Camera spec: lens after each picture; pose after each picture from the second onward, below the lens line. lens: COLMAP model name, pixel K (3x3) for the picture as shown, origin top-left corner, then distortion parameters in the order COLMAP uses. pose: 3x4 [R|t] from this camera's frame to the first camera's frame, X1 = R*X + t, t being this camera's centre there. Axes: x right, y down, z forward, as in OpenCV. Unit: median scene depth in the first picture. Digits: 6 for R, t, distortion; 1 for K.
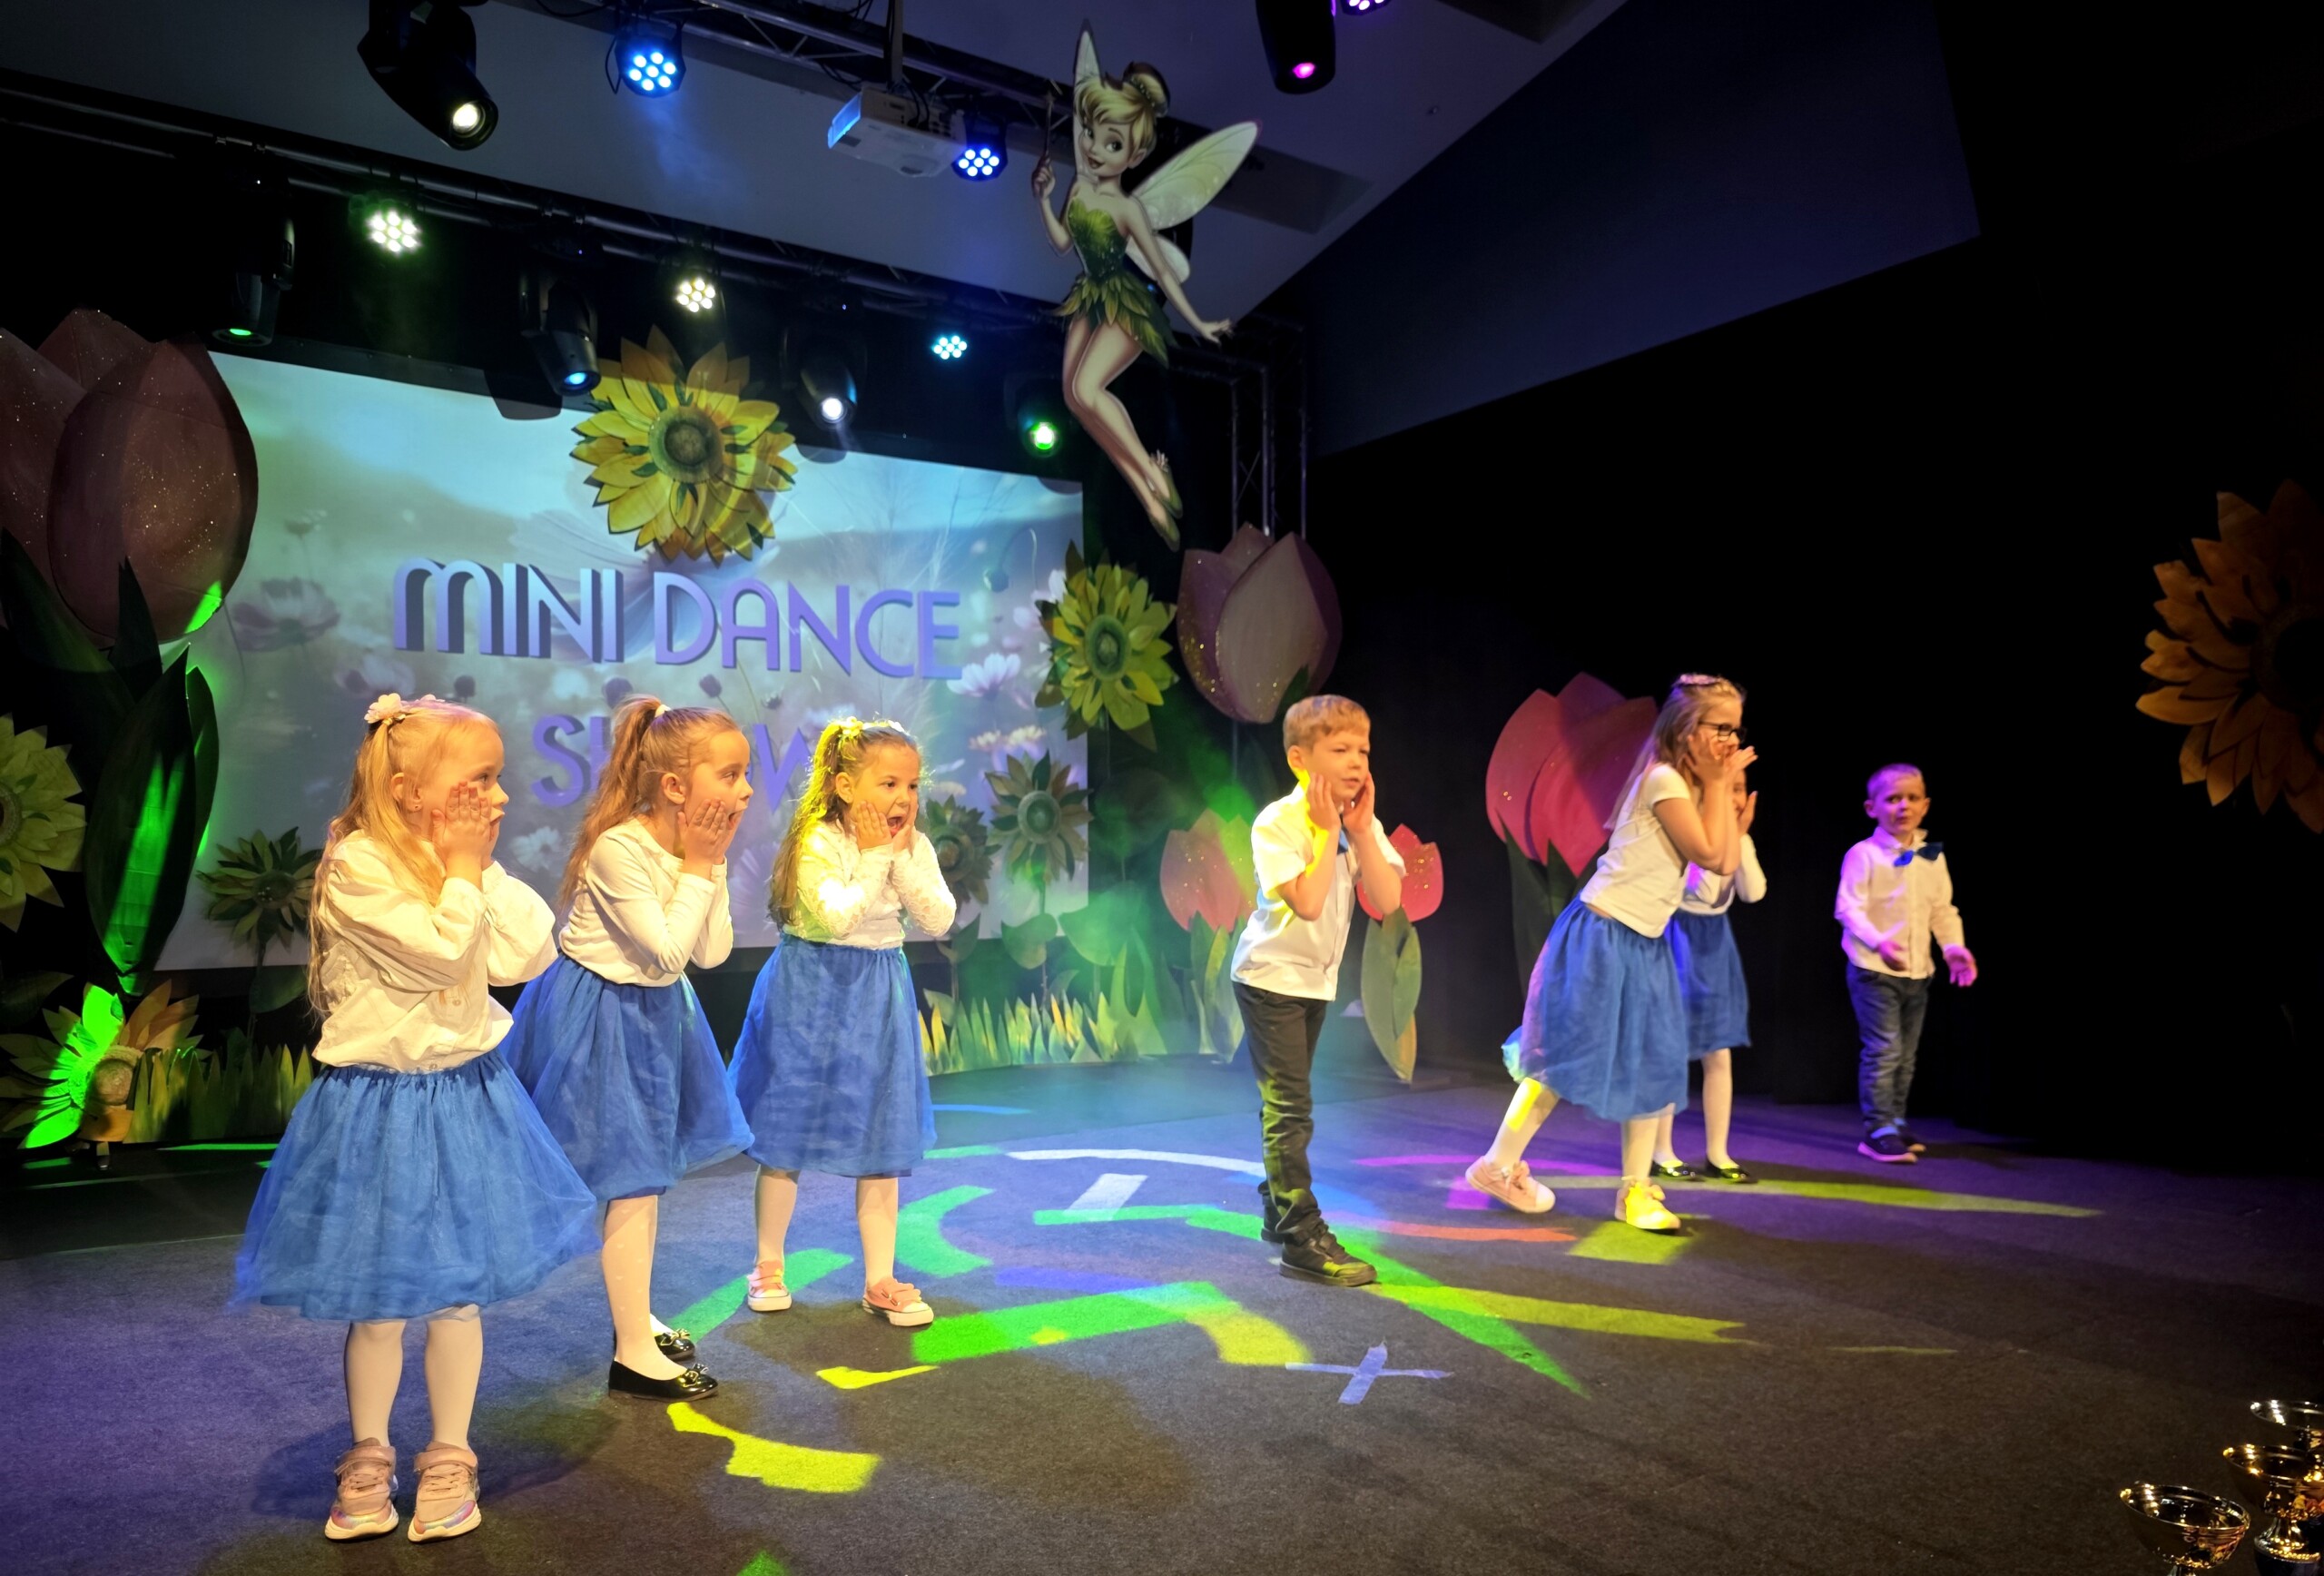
lens RADIAL K [[1600.9, 0, 1177.6], [0, 1600.9, 867.5], [0, 0, 1]] dist [0.001326, -0.008251]
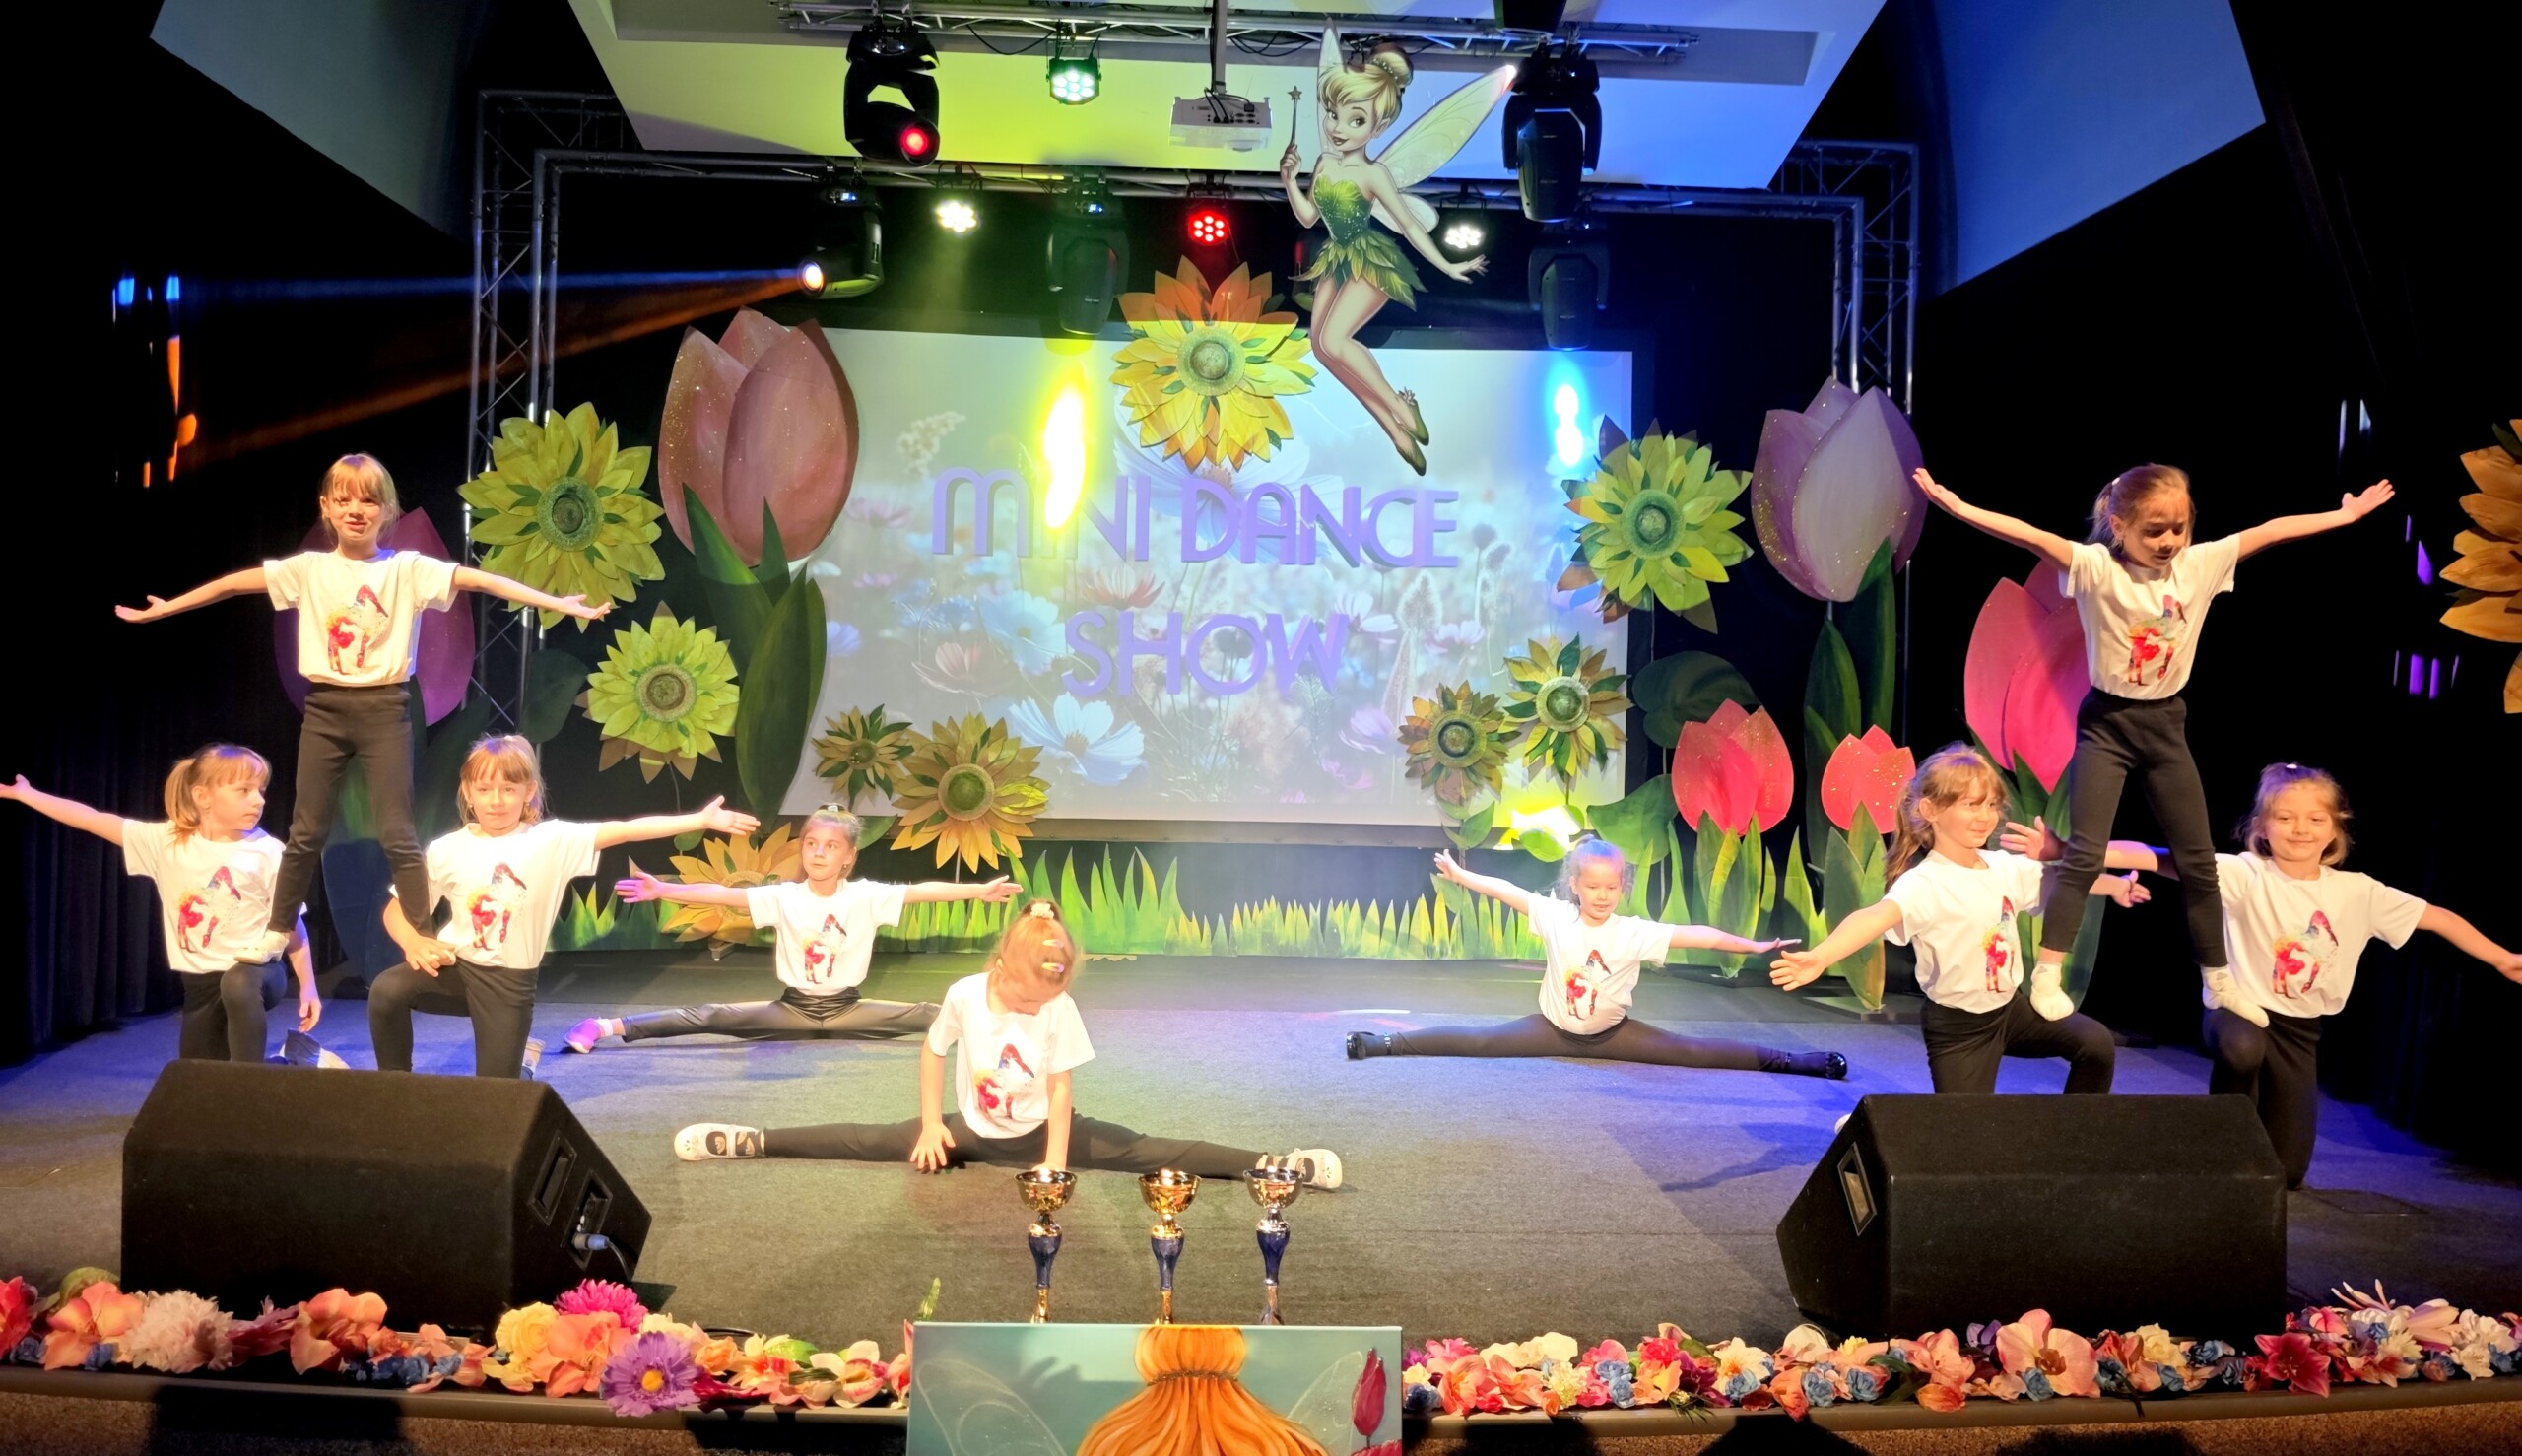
lens RADIAL K [[2061.4, 0, 1244.0], [0, 2061.4, 668.2], [0, 0, 1]] dist [0.057332, -0.122377]
pose [[0.846869, 0.014483, -0.531604, 0.524919], [-0.028420, 0.999433, -0.018046, -0.031636], [0.531041, 0.030391, 0.846801, -0.201900]]
